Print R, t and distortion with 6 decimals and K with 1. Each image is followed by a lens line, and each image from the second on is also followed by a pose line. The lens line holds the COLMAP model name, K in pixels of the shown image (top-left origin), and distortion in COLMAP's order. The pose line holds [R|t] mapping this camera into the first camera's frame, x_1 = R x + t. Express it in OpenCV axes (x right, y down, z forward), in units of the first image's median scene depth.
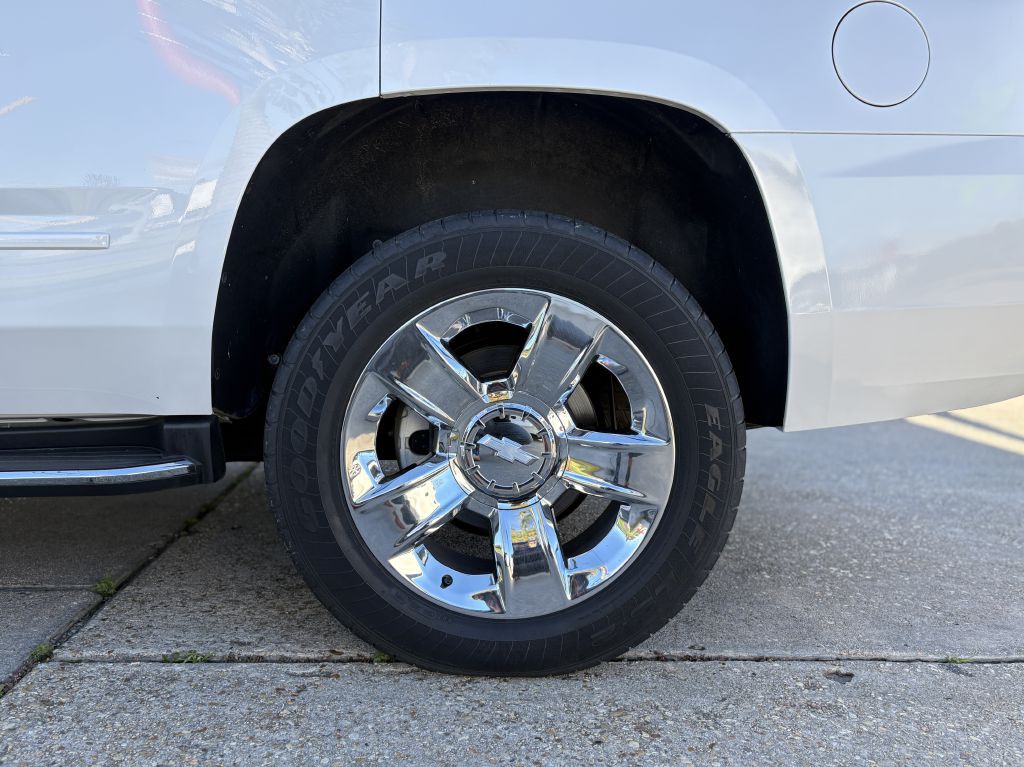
lens RADIAL K [[804.7, 0, 531.2], [0, 804.7, 381.9], [0, 0, 1]] dist [0.063748, -0.085644]
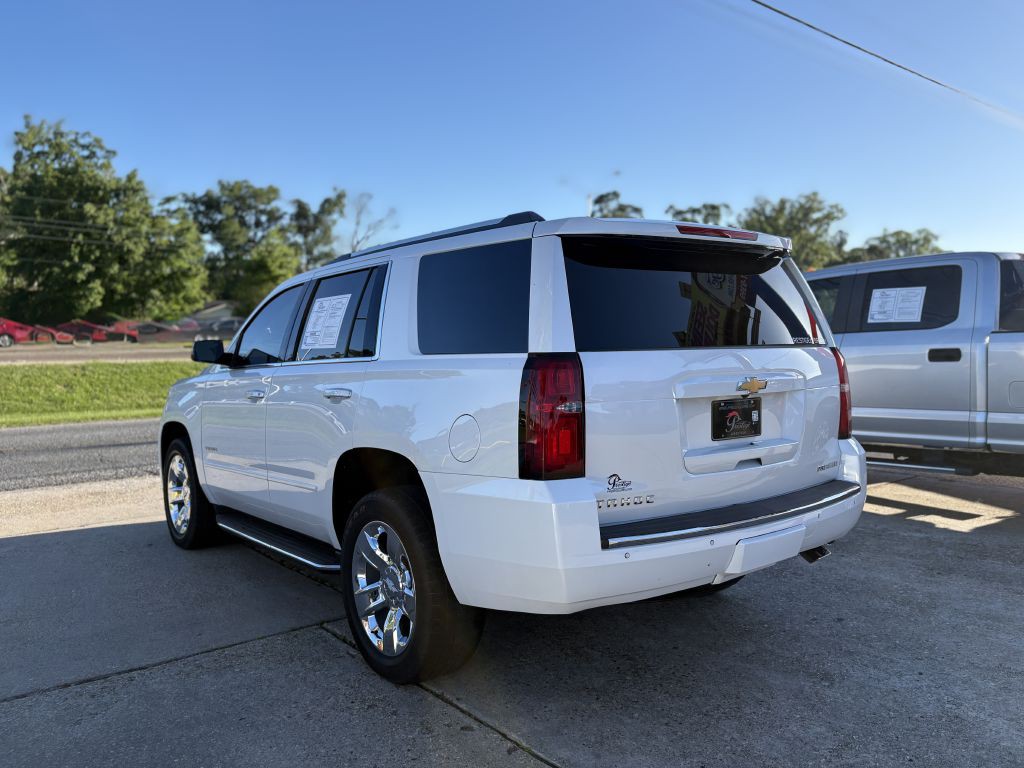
lens RADIAL K [[804.7, 0, 531.2], [0, 804.7, 382.4], [0, 0, 1]] dist [0.063748, -0.085644]
pose [[0.595379, 0.009146, -0.803393, 2.115151], [-0.063510, 0.997342, -0.035713, -0.452773], [0.800931, 0.072286, 0.594377, -0.167697]]
